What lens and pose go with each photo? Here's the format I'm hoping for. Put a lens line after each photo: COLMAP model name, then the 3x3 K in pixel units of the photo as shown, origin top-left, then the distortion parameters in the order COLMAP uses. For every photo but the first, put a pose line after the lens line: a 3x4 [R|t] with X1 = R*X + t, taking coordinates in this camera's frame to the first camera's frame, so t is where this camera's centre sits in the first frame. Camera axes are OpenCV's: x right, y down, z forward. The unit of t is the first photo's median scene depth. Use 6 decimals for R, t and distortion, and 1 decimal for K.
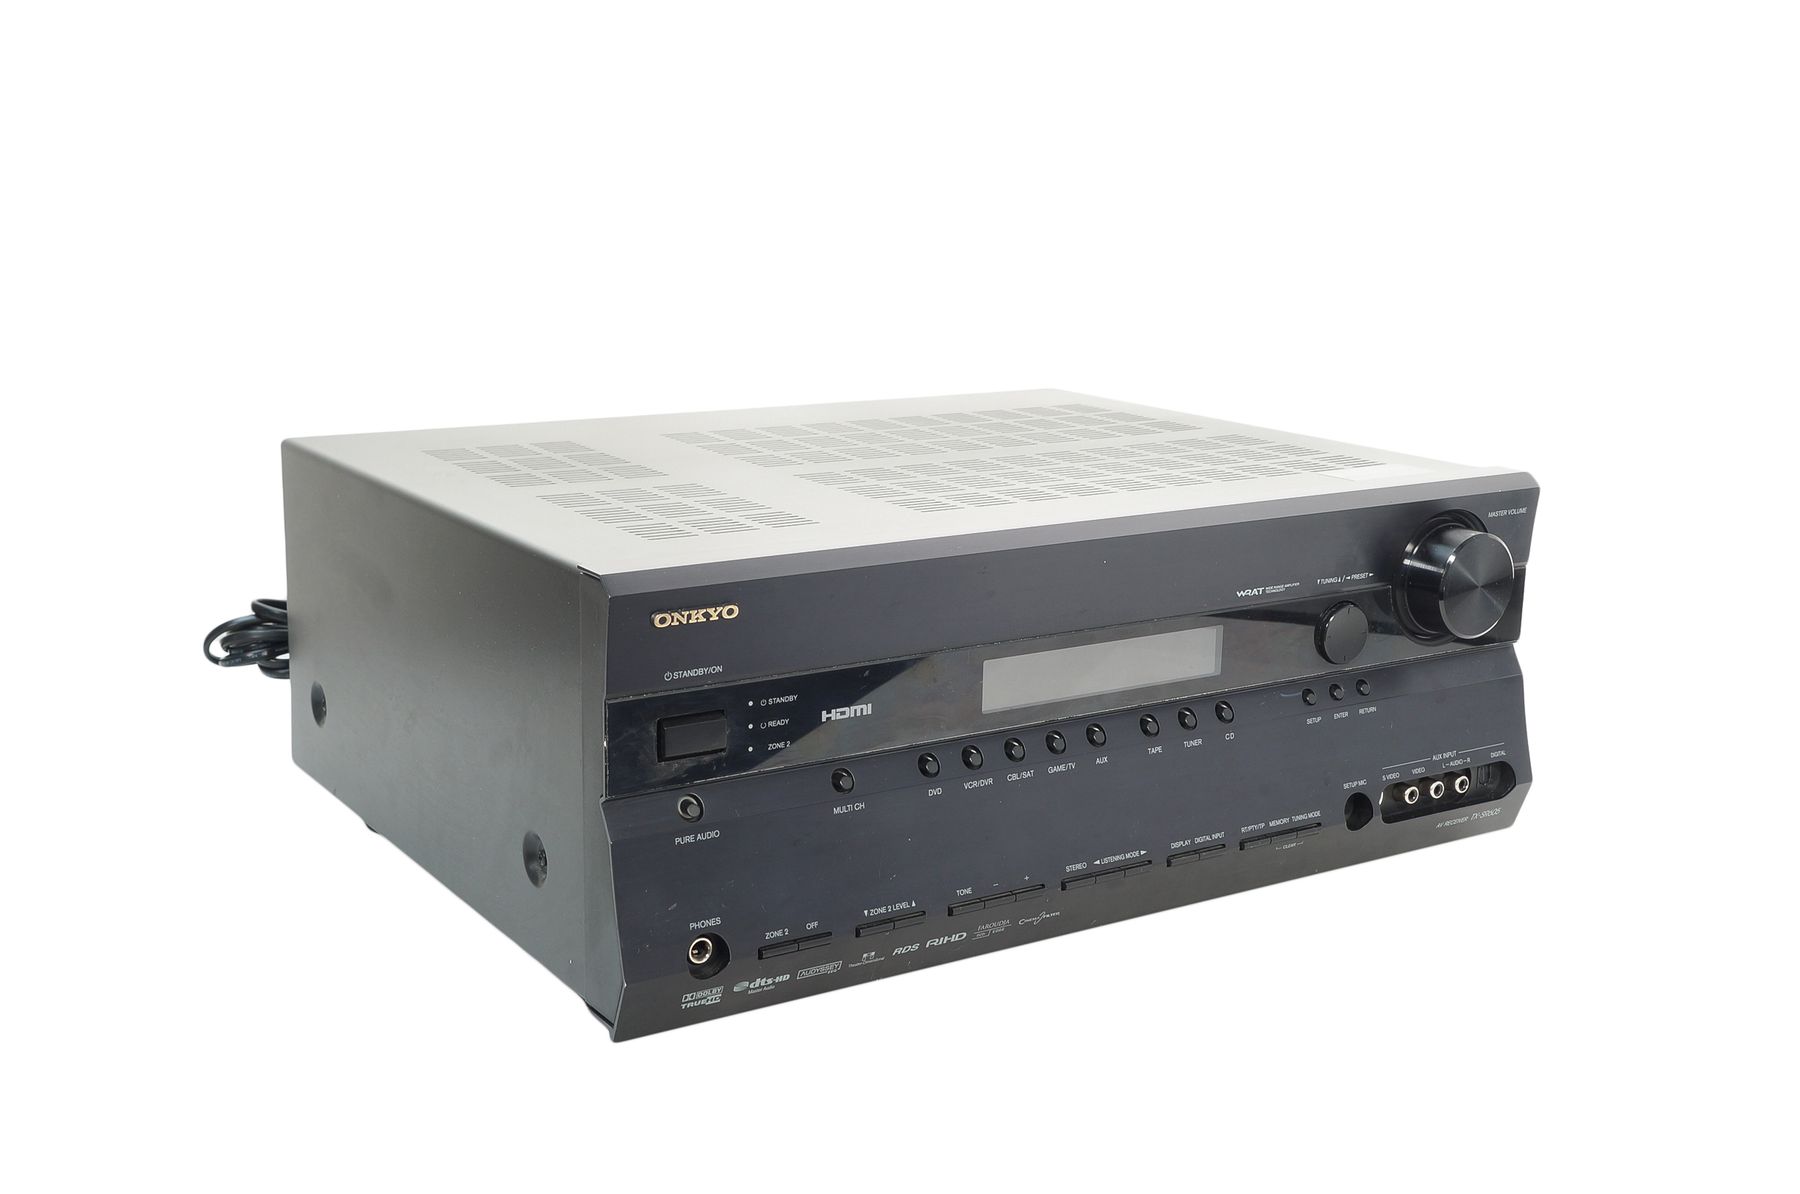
lens RADIAL K [[2126.5, 0, 900.0], [0, 2126.5, 597.0], [0, 0, 1]] dist [0.048296, 0.027680]
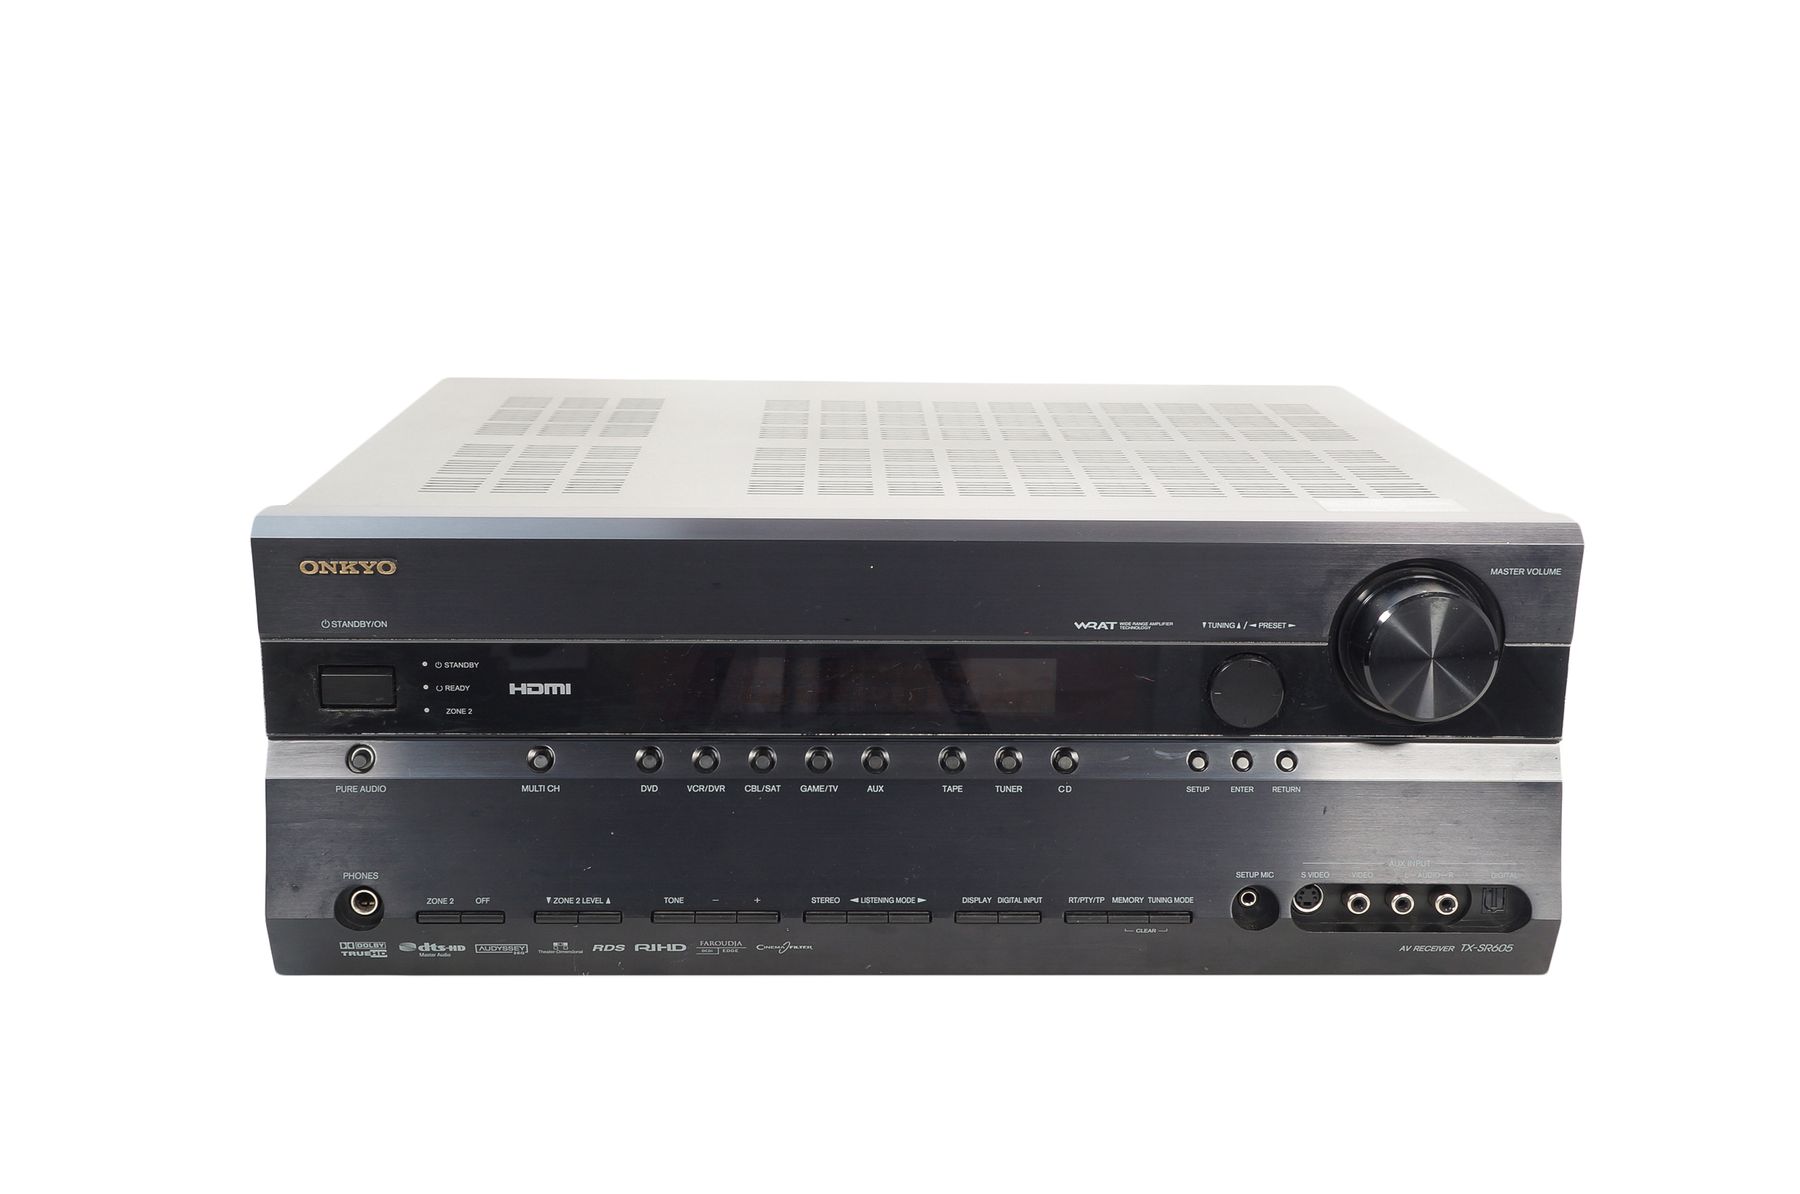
lens RADIAL K [[2126.5, 0, 900.0], [0, 2126.5, 597.0], [0, 0, 1]] dist [0.048296, 0.027680]
pose [[0.852891, 0.120096, -0.508089, 0.600090], [-0.113383, 0.992564, 0.044284, -0.048040], [0.509629, 0.019839, 0.860165, 0.257593]]
